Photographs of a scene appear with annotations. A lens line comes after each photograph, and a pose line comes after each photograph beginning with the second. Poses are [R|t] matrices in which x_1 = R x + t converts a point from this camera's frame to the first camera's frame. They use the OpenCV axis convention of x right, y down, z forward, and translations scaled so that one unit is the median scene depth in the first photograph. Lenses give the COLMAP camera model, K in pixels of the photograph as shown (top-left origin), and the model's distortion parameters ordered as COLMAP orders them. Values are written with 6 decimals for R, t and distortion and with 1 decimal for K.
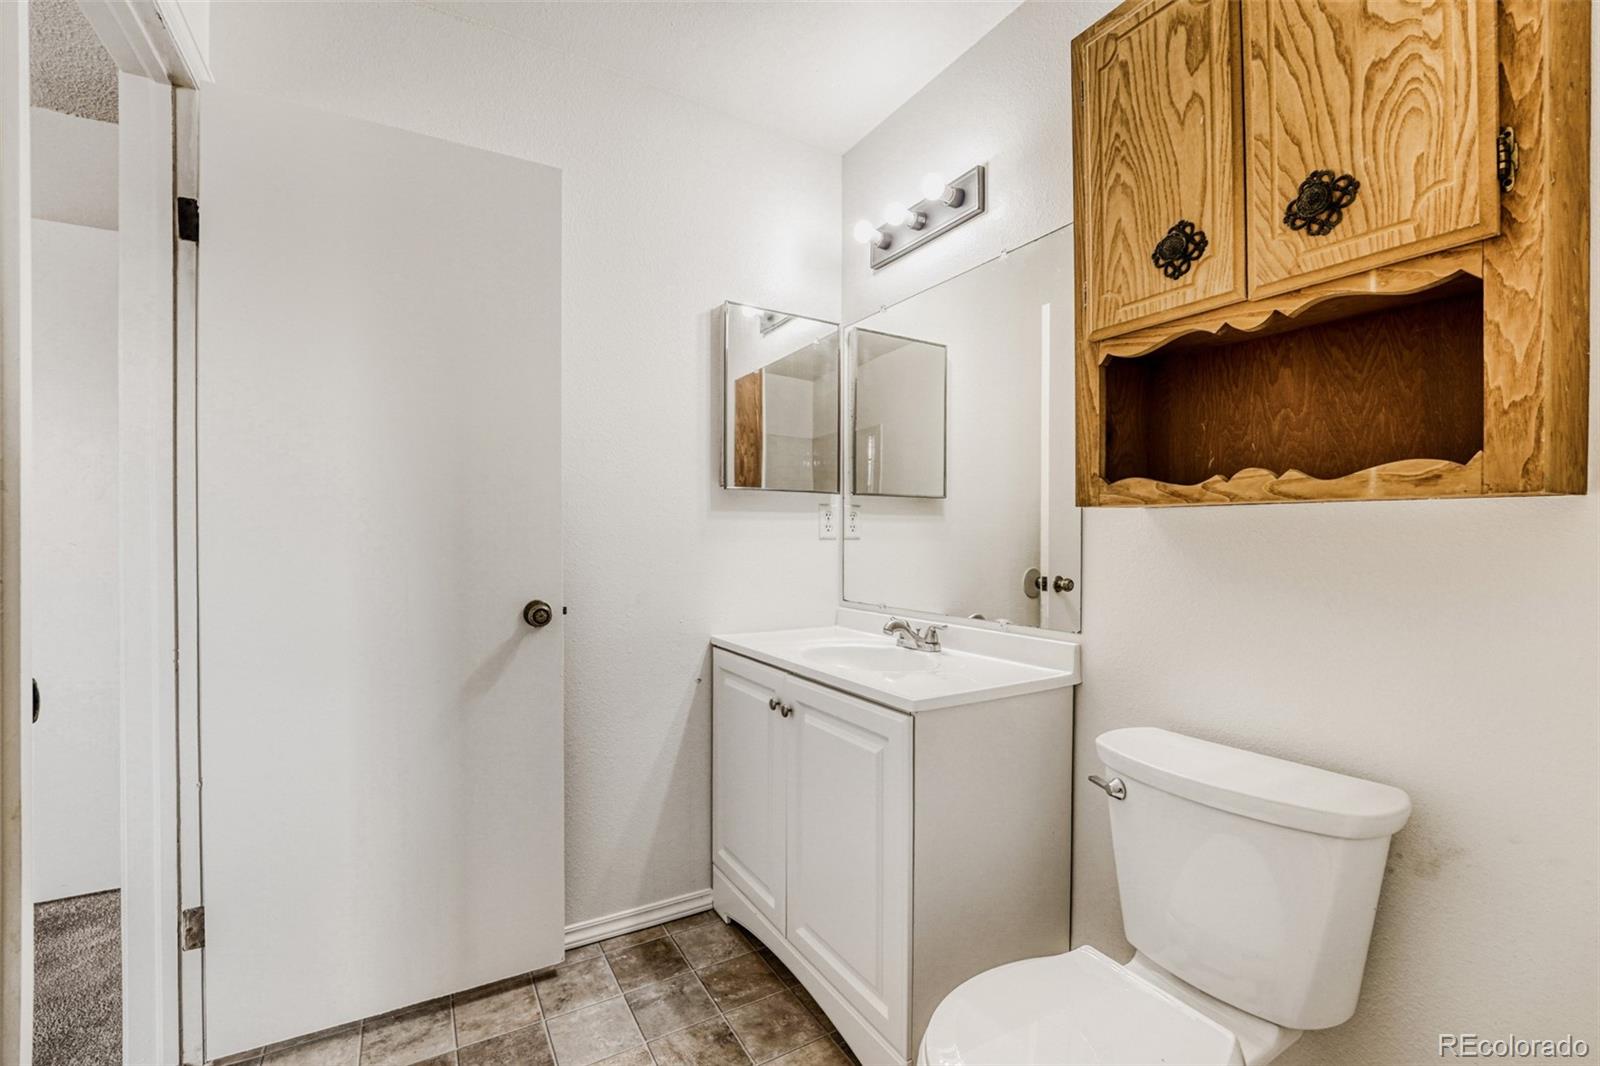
lens RADIAL K [[671.1, 0, 790.3], [0, 671.1, 537.9], [0, 0, 1]] dist [-0.020027, -0.000069]
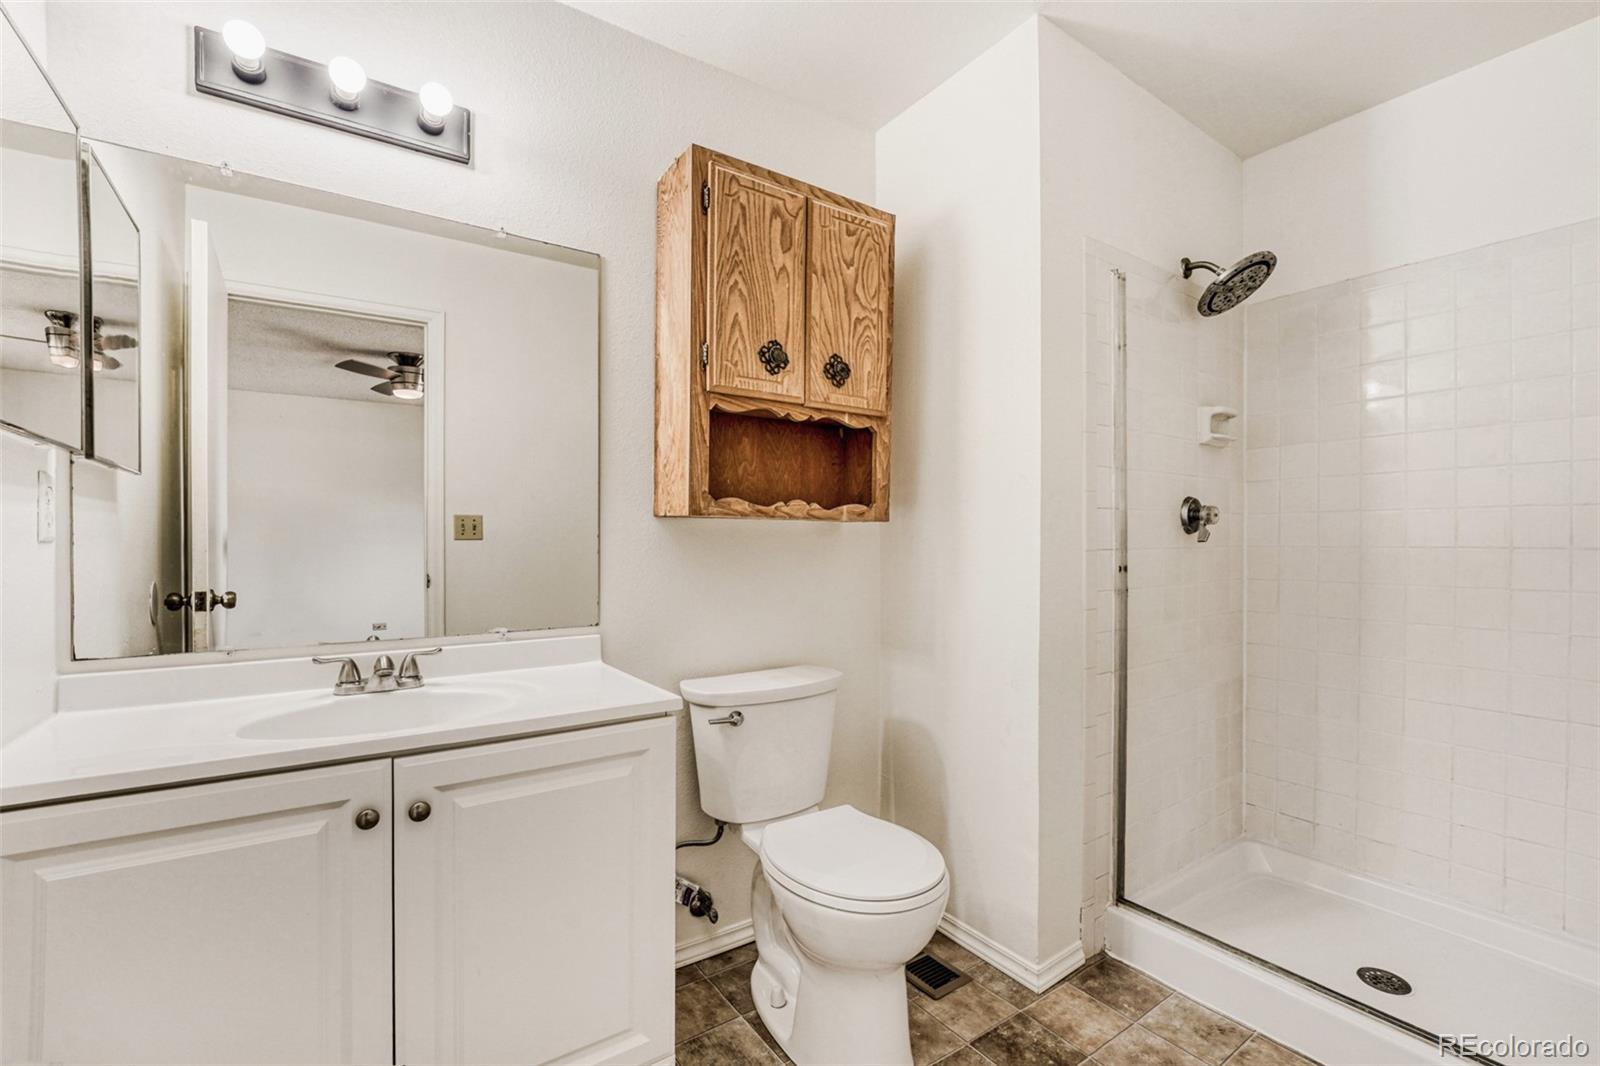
lens RADIAL K [[707.9, 0, 802.4], [0, 707.9, 538.0], [0, 0, 1]] dist [0.004573, -0.001838]
pose [[-0.080660, -0.000496, 0.996742, -1.077536], [0.001068, 0.999999, 0.000584, -0.005008], [-0.996741, 0.001111, -0.080660, 1.046847]]
